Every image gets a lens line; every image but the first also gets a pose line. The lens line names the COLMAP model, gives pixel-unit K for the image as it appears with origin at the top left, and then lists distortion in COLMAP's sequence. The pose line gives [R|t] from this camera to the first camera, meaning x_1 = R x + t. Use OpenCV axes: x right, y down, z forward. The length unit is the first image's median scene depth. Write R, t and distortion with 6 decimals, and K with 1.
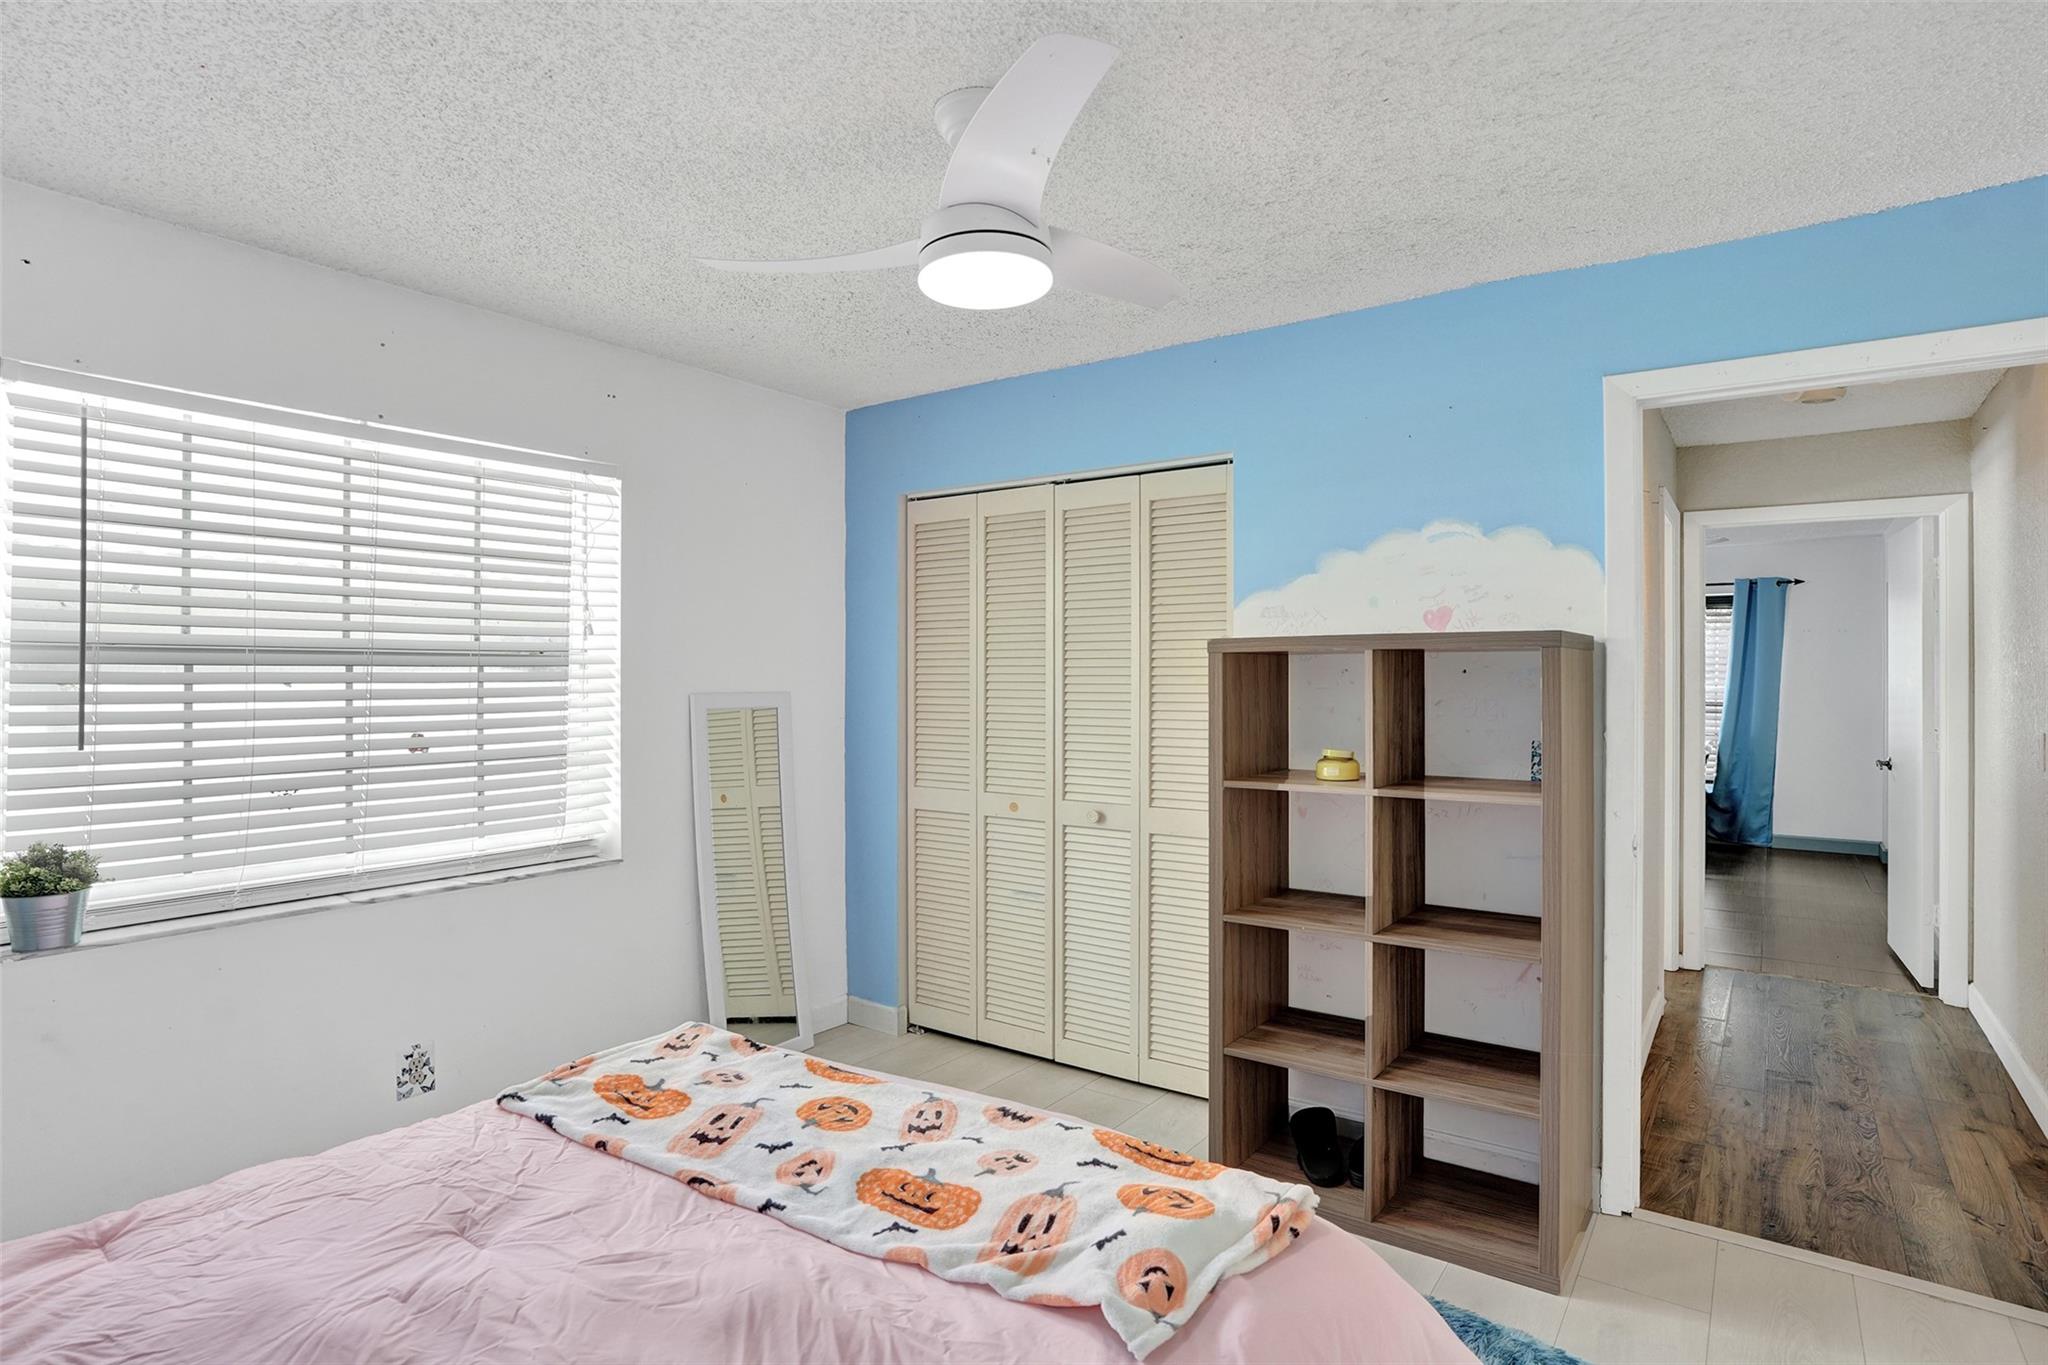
lens RADIAL K [[1081.1, 0, 1030.5], [0, 1081.1, 664.9], [0, 0, 1]] dist [-0.053574, 0.028794]
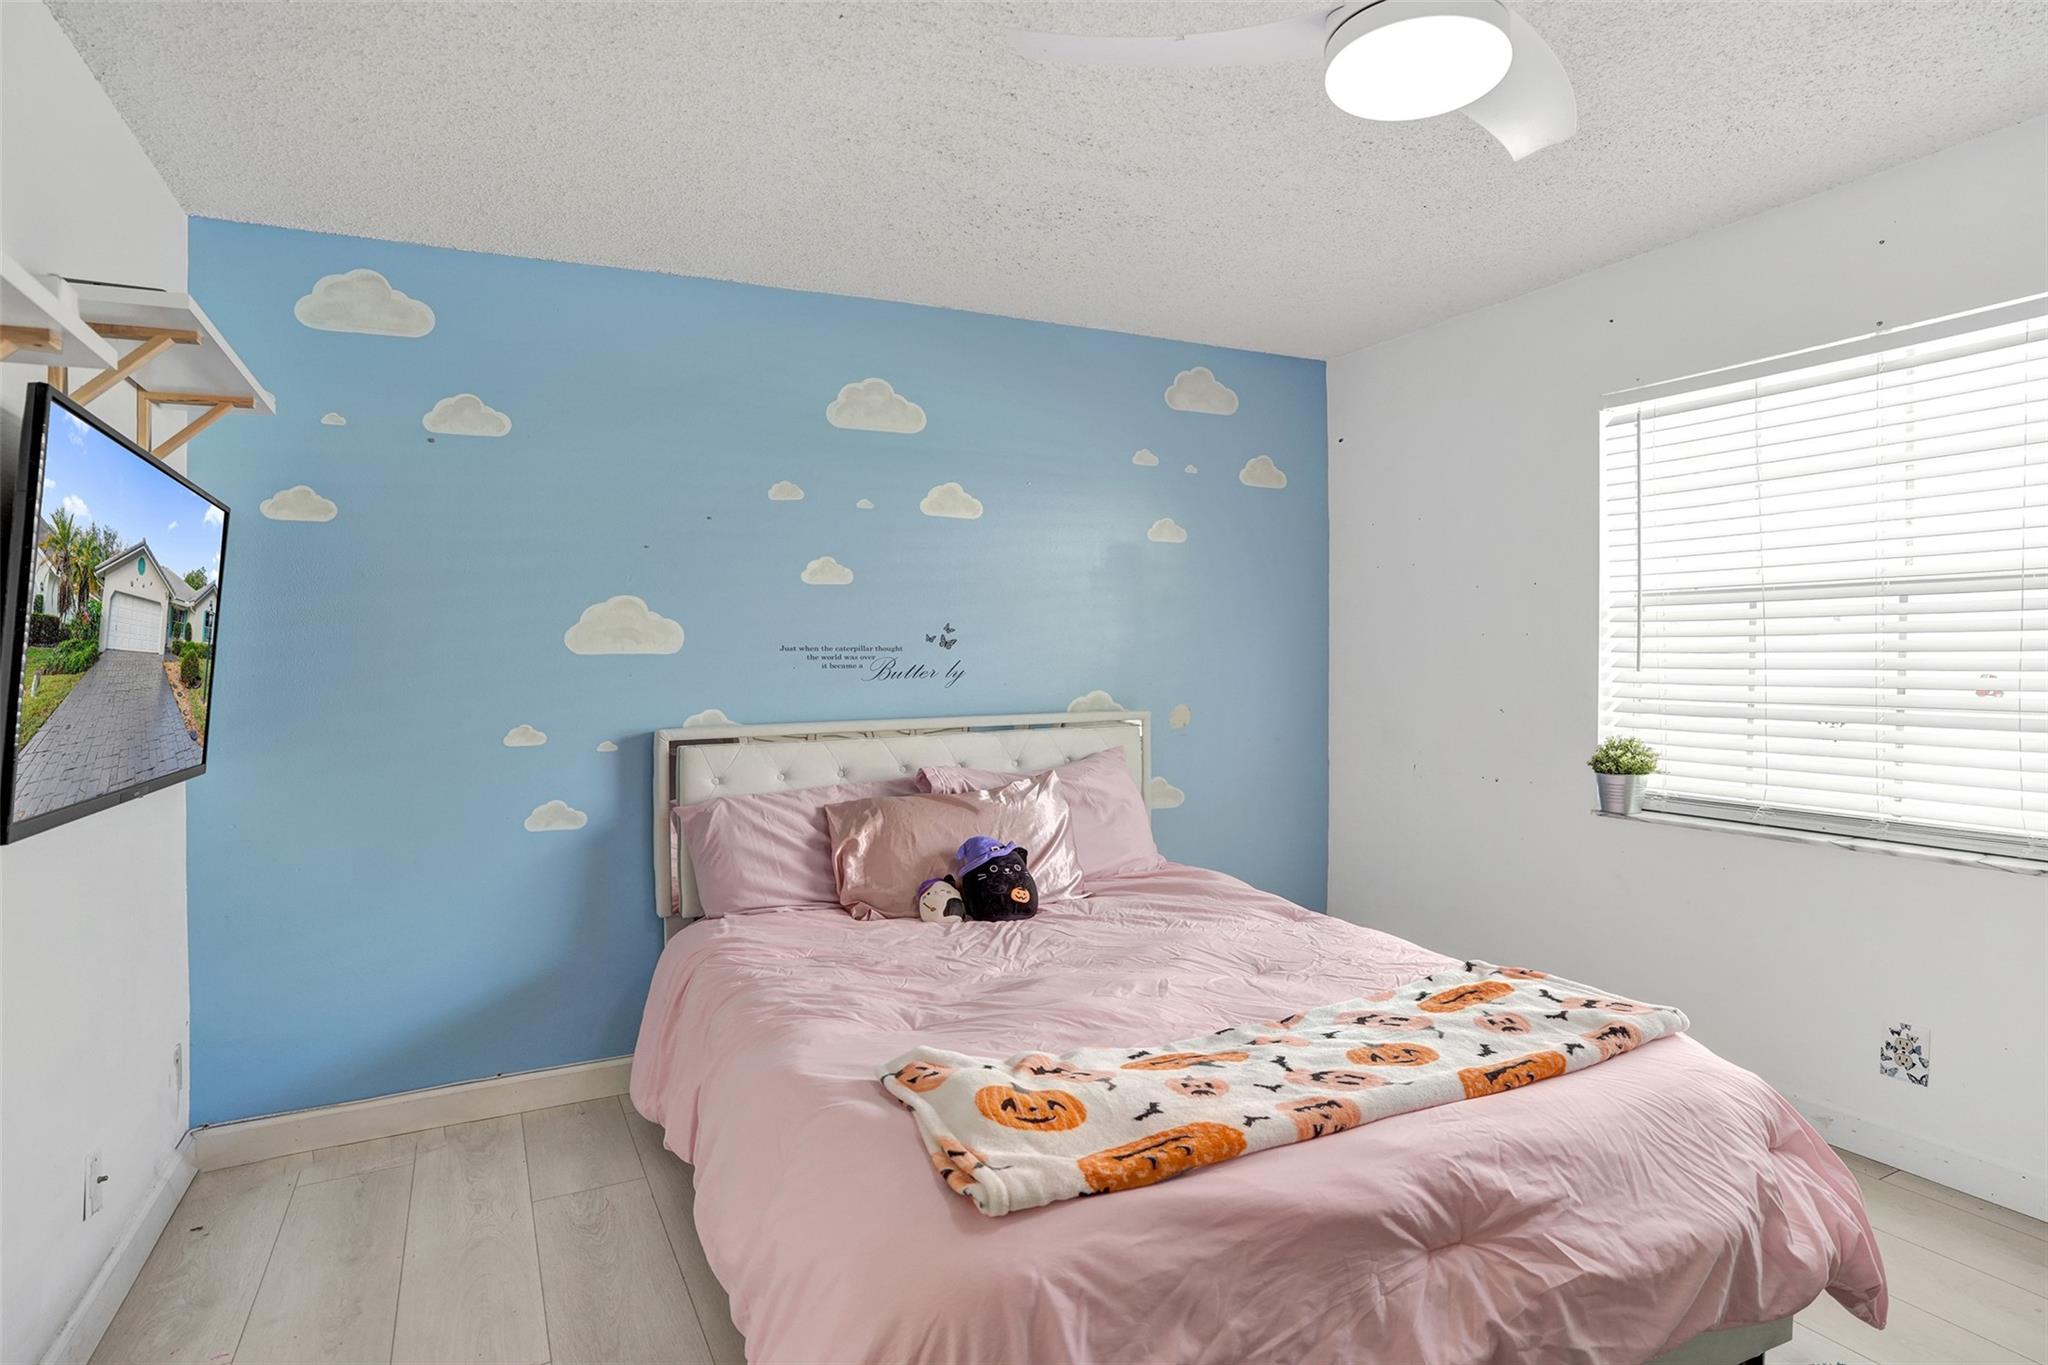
lens RADIAL K [[1081.1, 0, 1030.5], [0, 1081.1, 664.9], [0, 0, 1]] dist [-0.053574, 0.028794]
pose [[-0.462231, 0.014735, -0.886637, 0.671051], [0.021129, 0.999761, 0.005600, 0.049548], [0.886508, -0.016146, -0.462432, 0.967061]]
